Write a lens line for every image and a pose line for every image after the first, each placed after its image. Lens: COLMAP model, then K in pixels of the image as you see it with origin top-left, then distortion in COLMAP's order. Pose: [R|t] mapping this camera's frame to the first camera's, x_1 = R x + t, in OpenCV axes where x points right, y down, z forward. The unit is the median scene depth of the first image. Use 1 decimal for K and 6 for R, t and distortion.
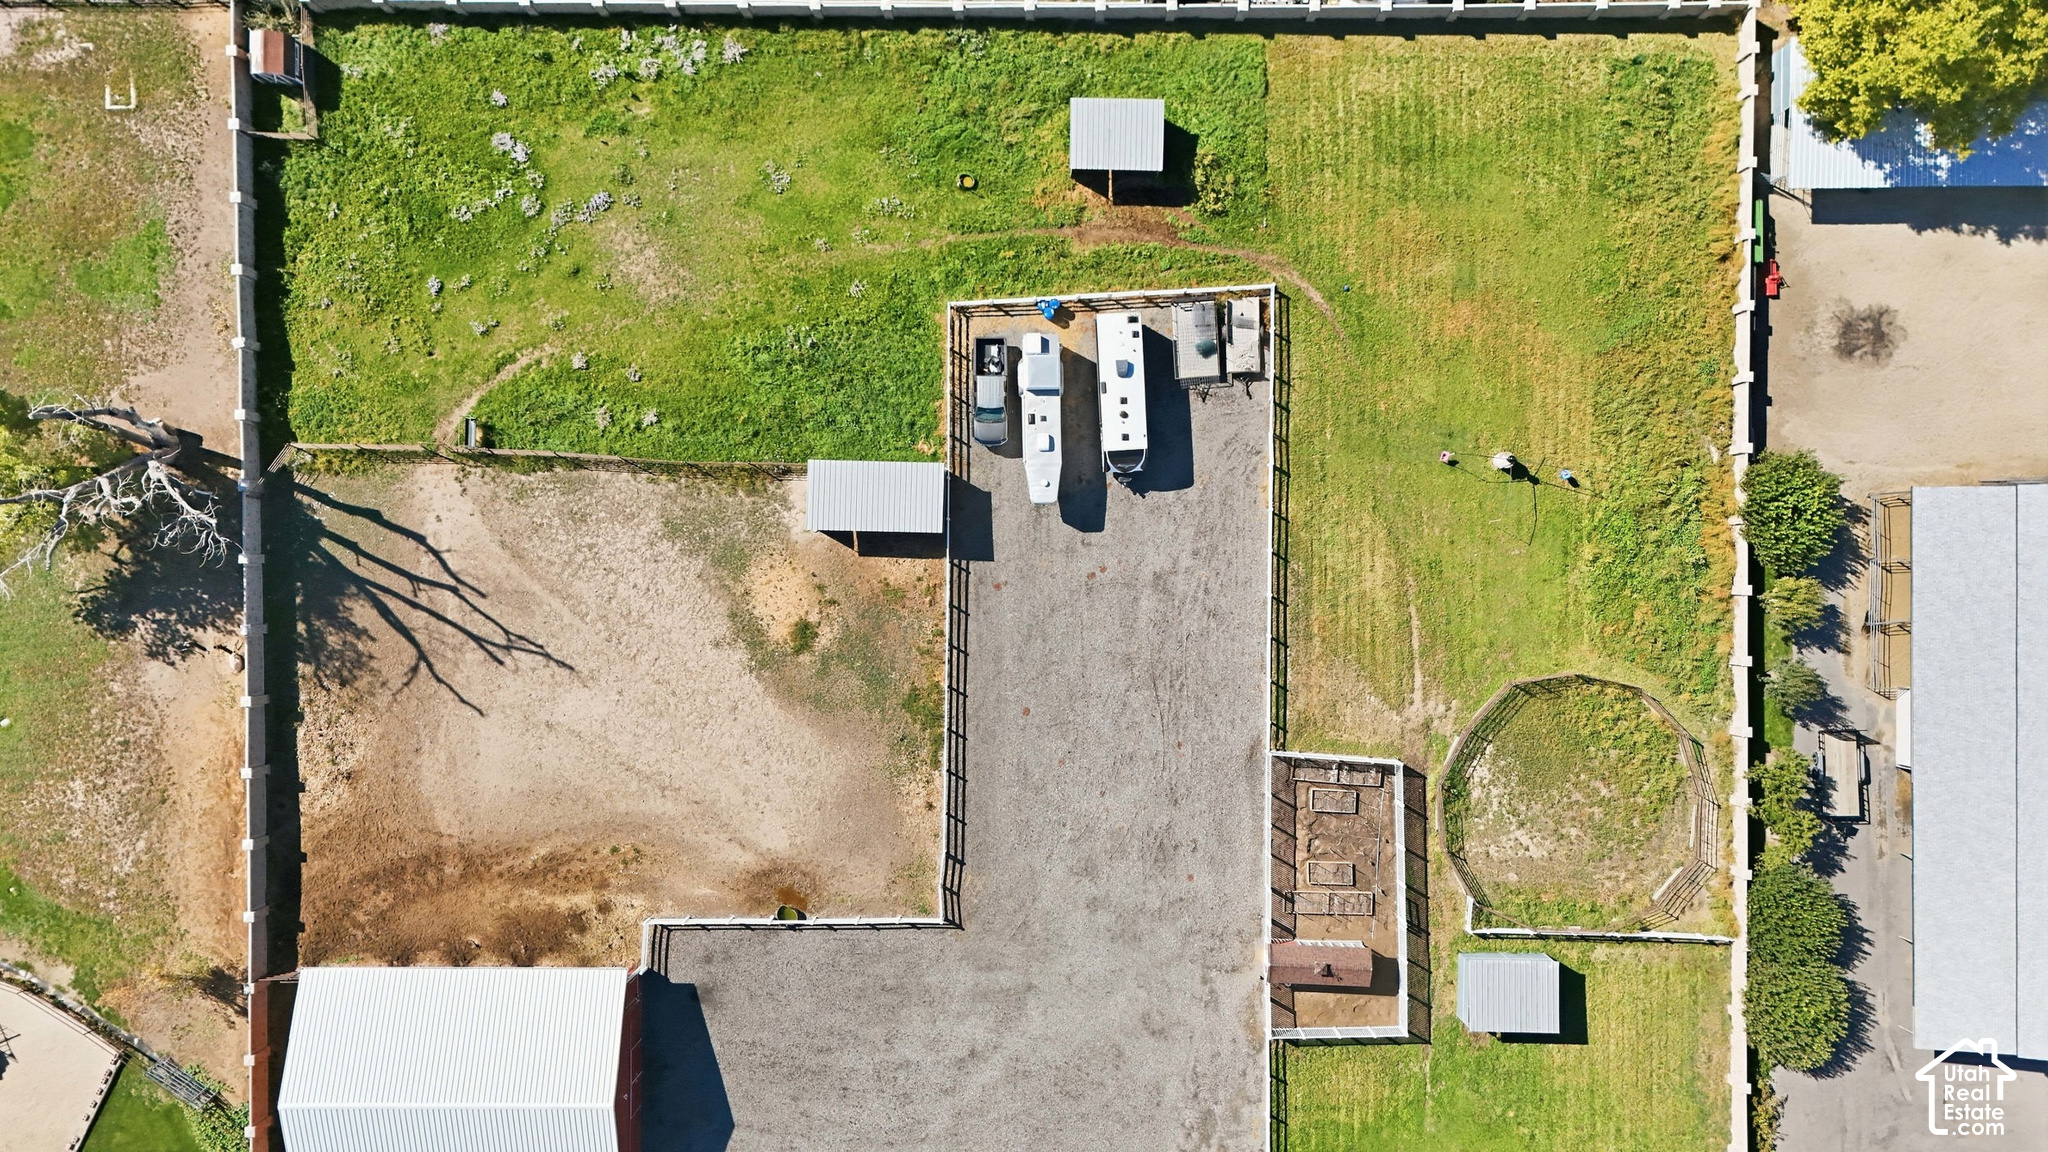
lens RADIAL K [[1498.8, 0, 1024.5], [0, 1498.8, 592.2], [0, 0, 1]] dist [0.063619, -0.061535]
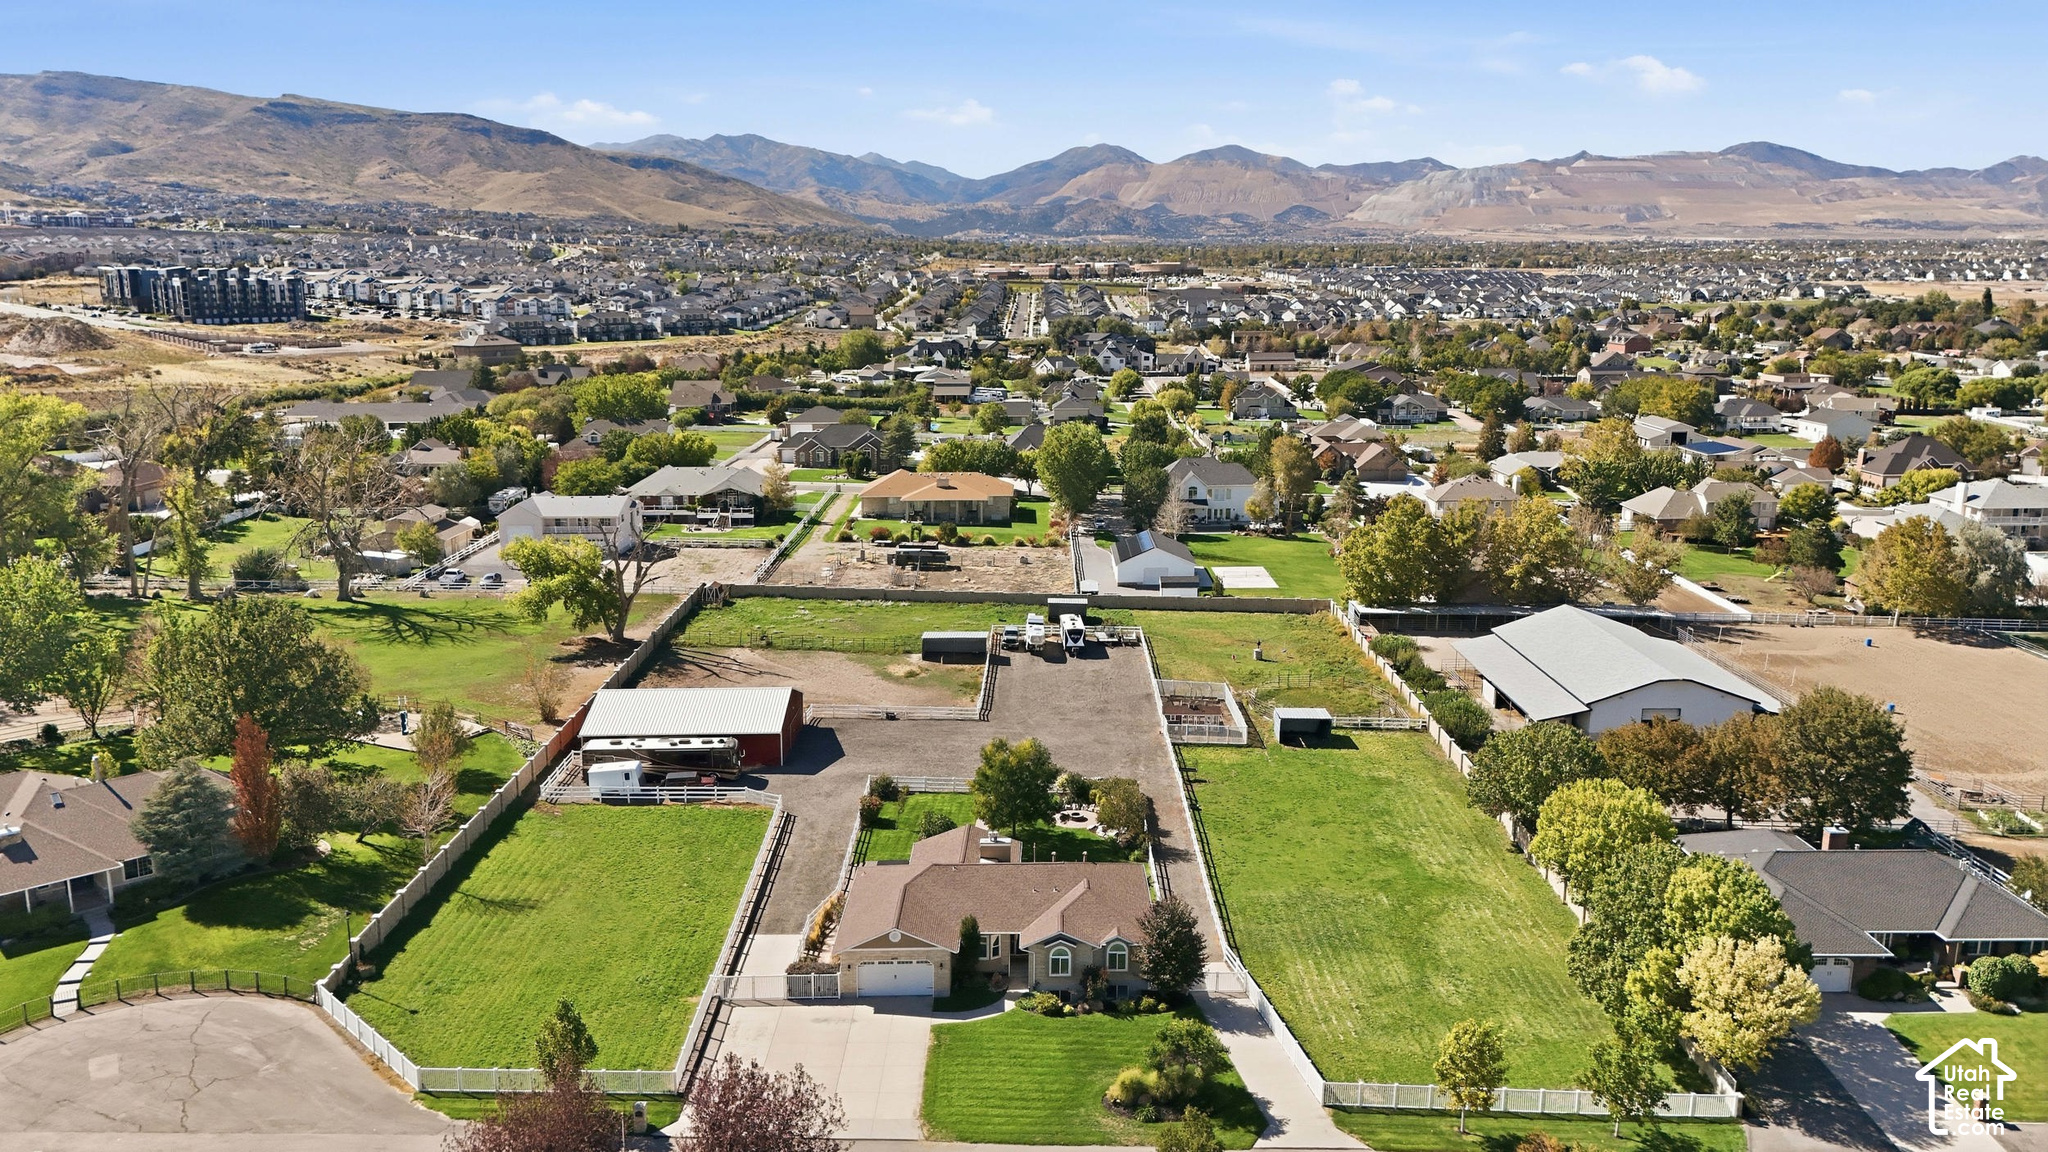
lens RADIAL K [[1498.8, 0, 1035.8], [0, 1498.8, 572.1], [0, 0, 1]] dist [0.063619, -0.061535]
pose [[0.999869, 0.015986, 0.002349, 0.006265], [-0.000770, 0.192382, -0.981320, 1.891370], [-0.016140, 0.981190, 0.192369, 0.491388]]
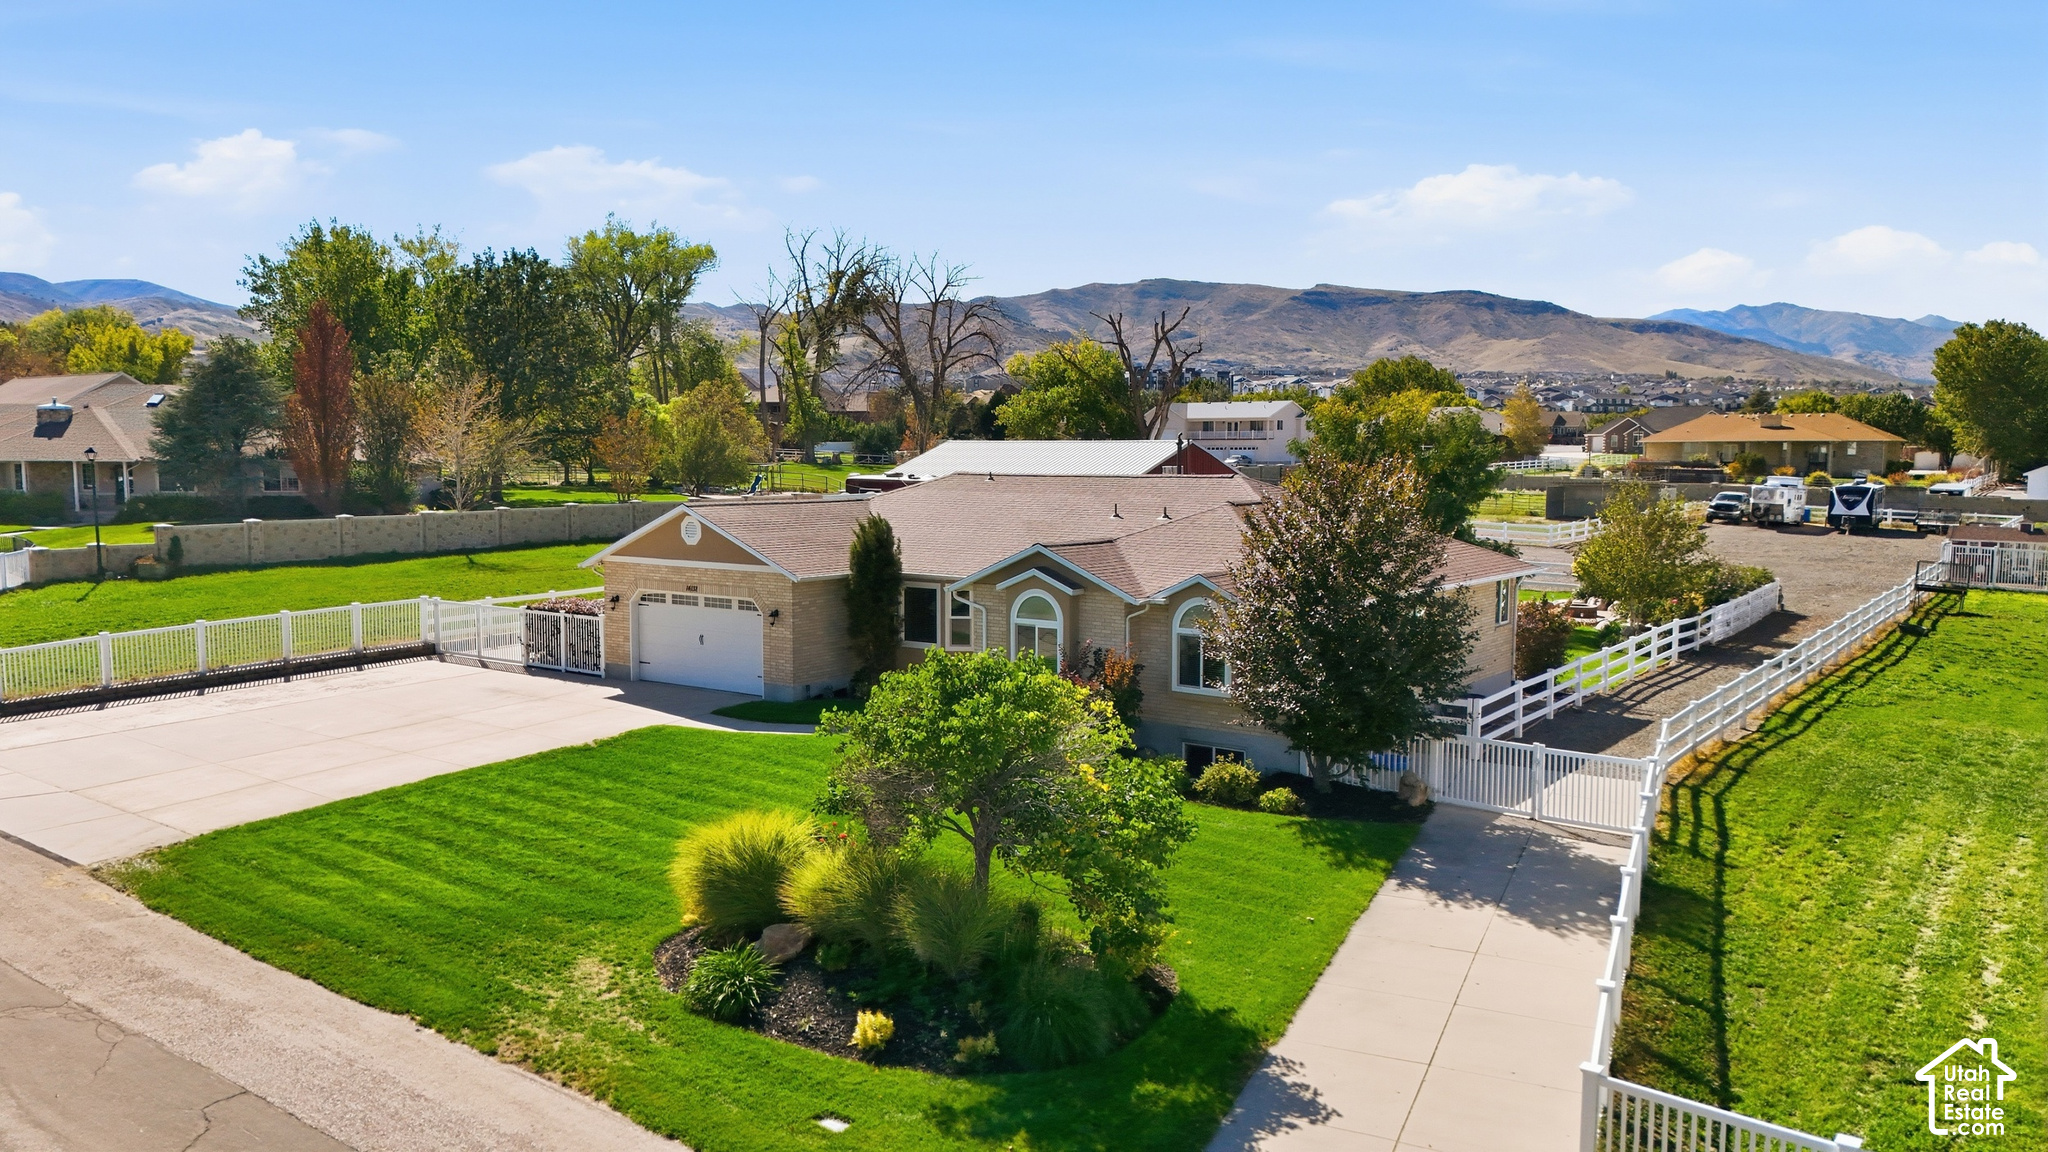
lens RADIAL K [[1498.8, 0, 1022.5], [0, 1498.8, 556.7], [0, 0, 1]] dist [0.063619, -0.061535]
pose [[0.803546, 0.069399, -0.591183, 0.239165], [-0.594832, 0.056763, -0.801843, 1.170470], [-0.022089, 0.995973, 0.086892, 0.926227]]
